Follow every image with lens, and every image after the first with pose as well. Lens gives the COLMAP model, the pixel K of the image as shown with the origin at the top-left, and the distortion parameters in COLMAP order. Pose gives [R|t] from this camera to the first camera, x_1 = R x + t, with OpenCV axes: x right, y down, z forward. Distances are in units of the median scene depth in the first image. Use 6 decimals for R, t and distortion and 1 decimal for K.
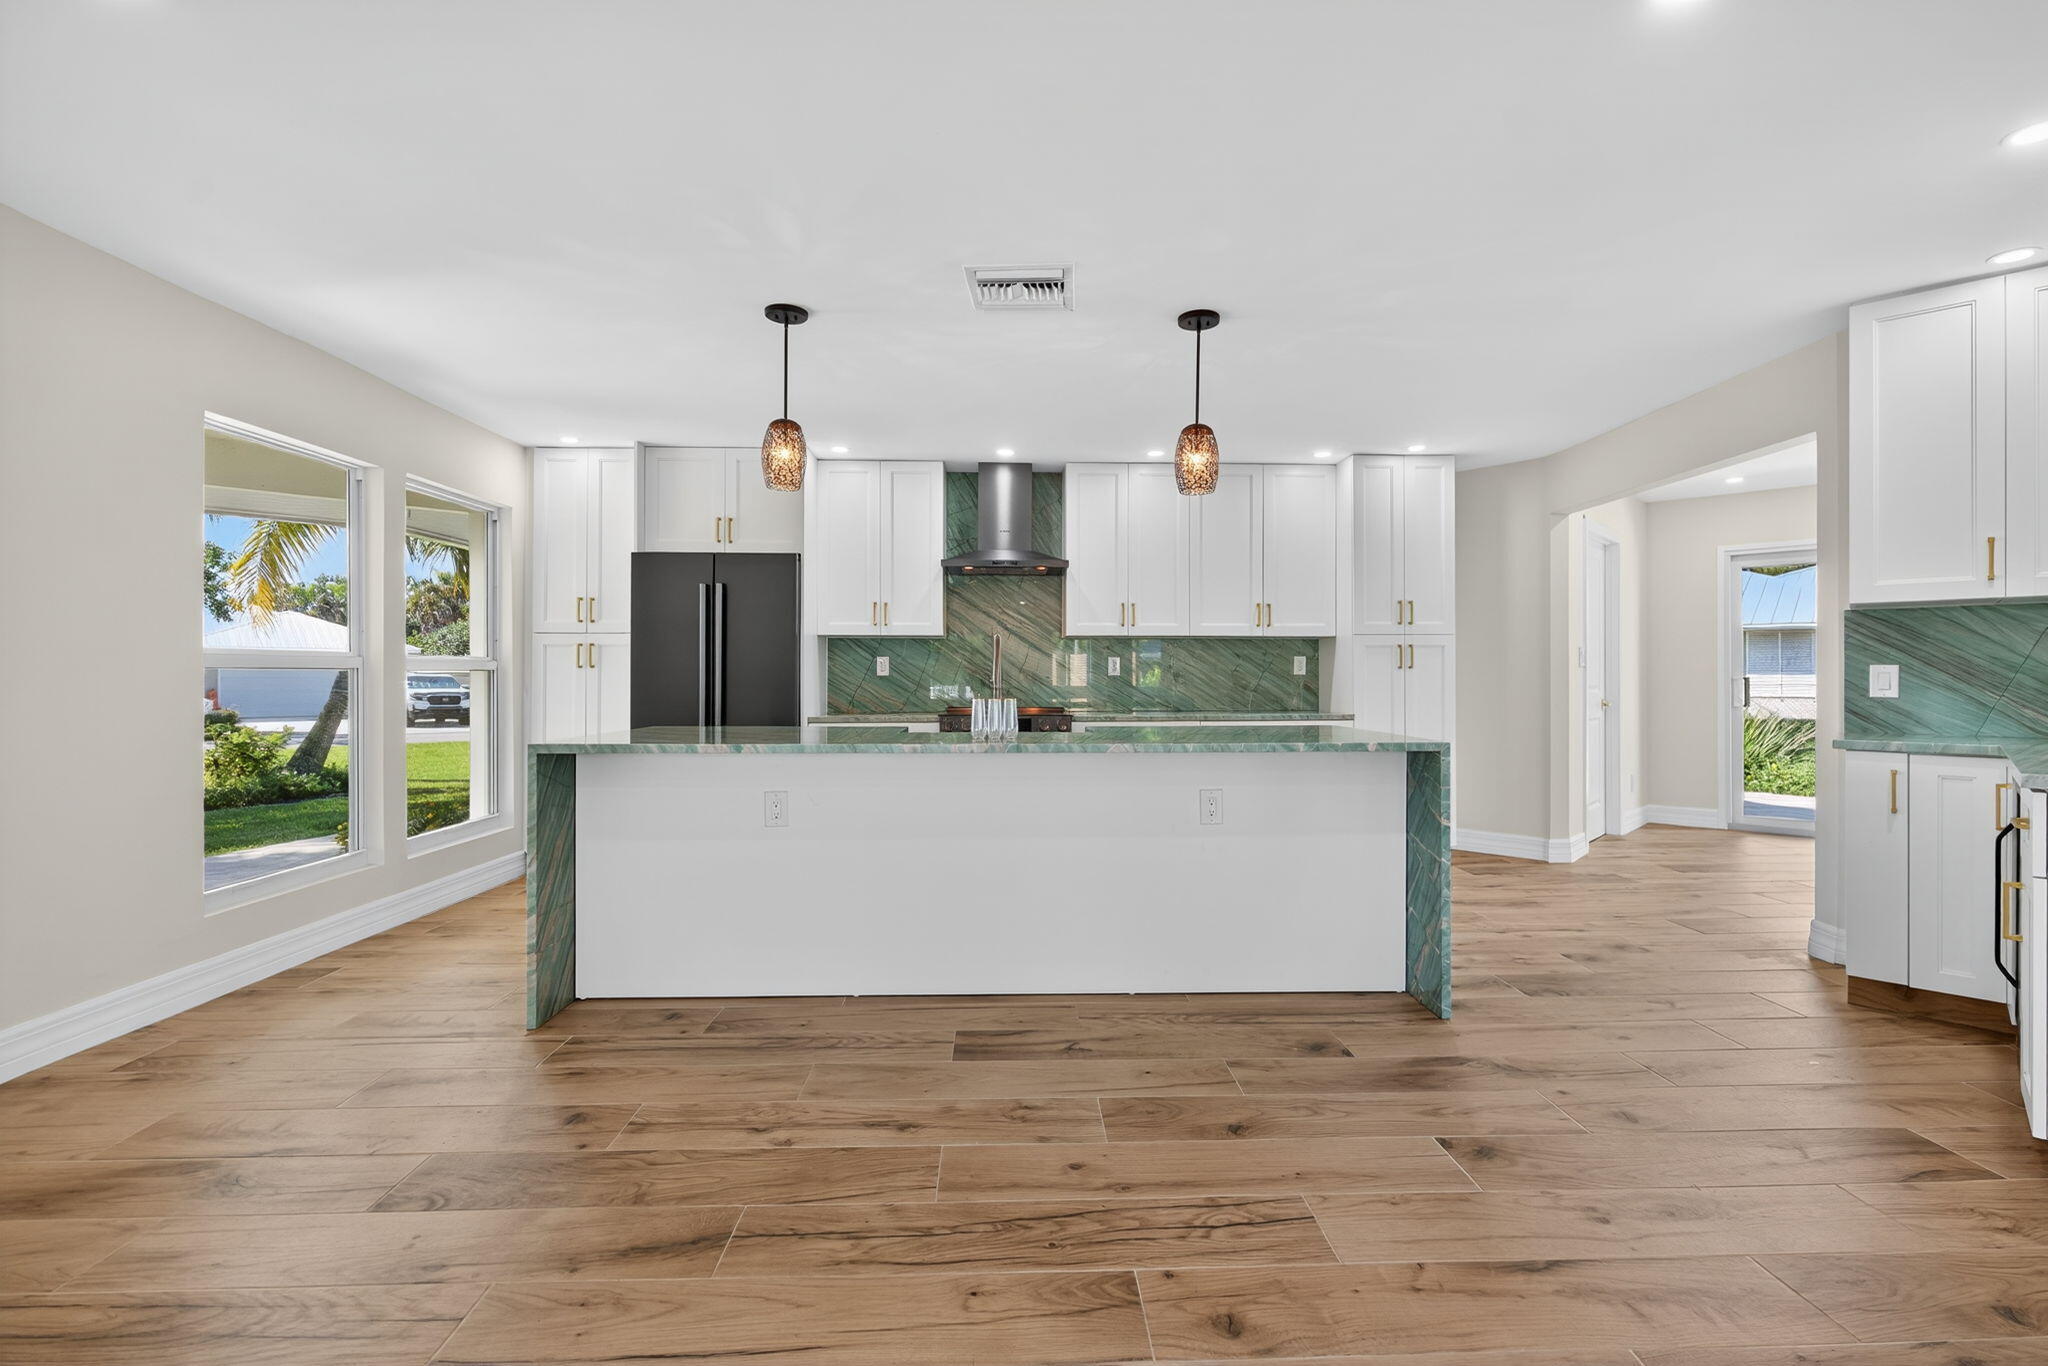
lens RADIAL K [[909.0, 0, 1028.8], [0, 909.0, 667.6], [0, 0, 1]] dist [-0.000756, 0.000456]
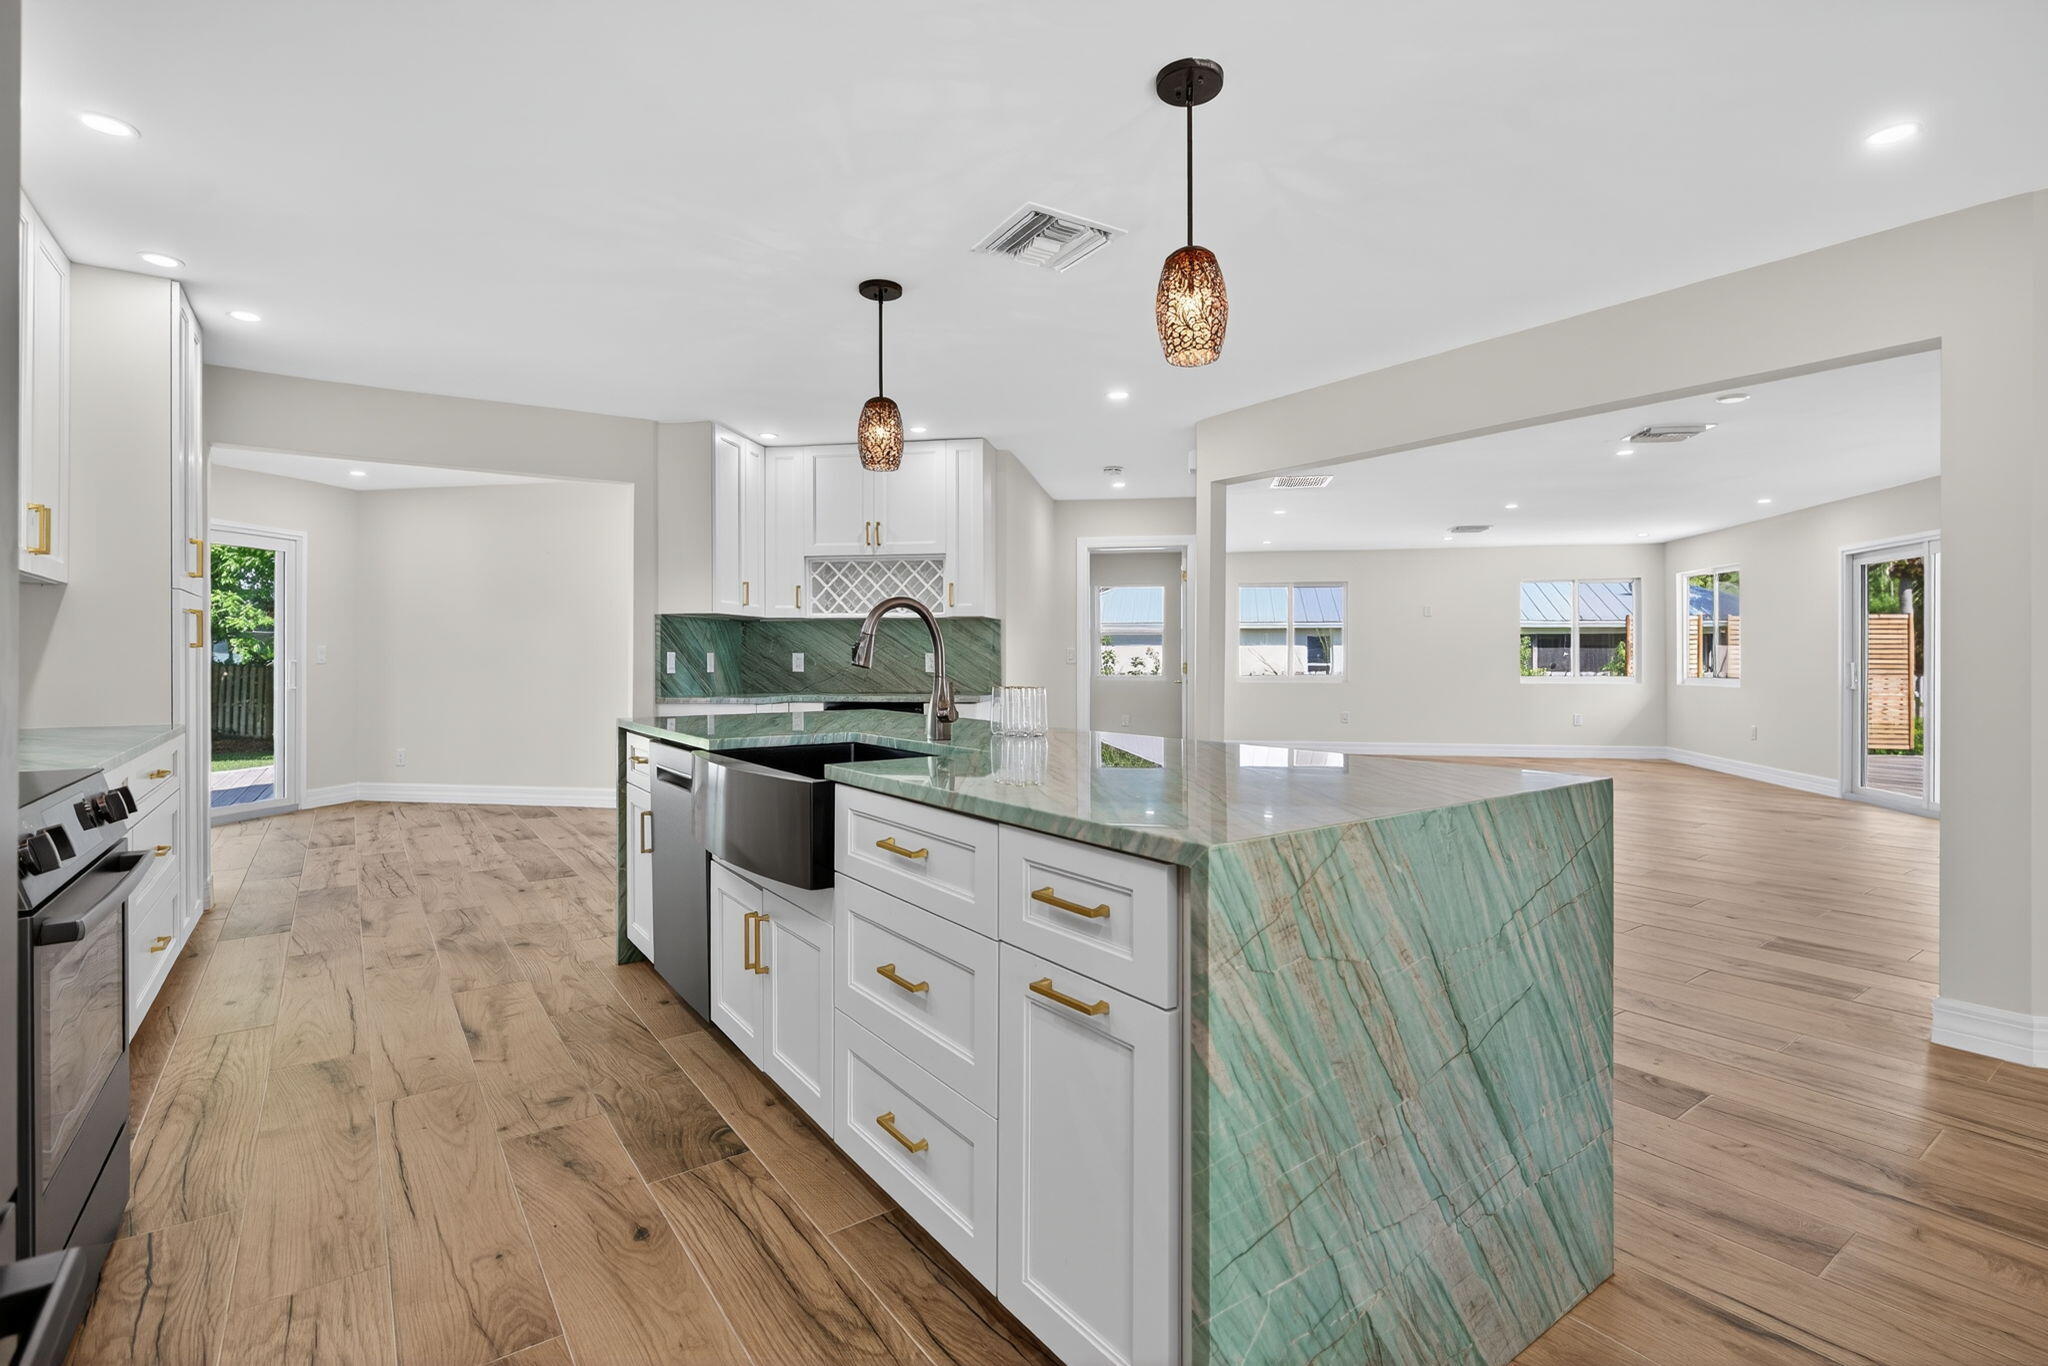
lens RADIAL K [[959.6, 0, 1032.6], [0, 959.6, 660.8], [0, 0, 1]] dist [-0.009384, -0.000451]
pose [[-0.561415, -0.001182, 0.827534, -0.460774], [-0.007932, 0.999961, -0.003953, 0.008170], [-0.827496, -0.008783, -0.561402, 0.890822]]
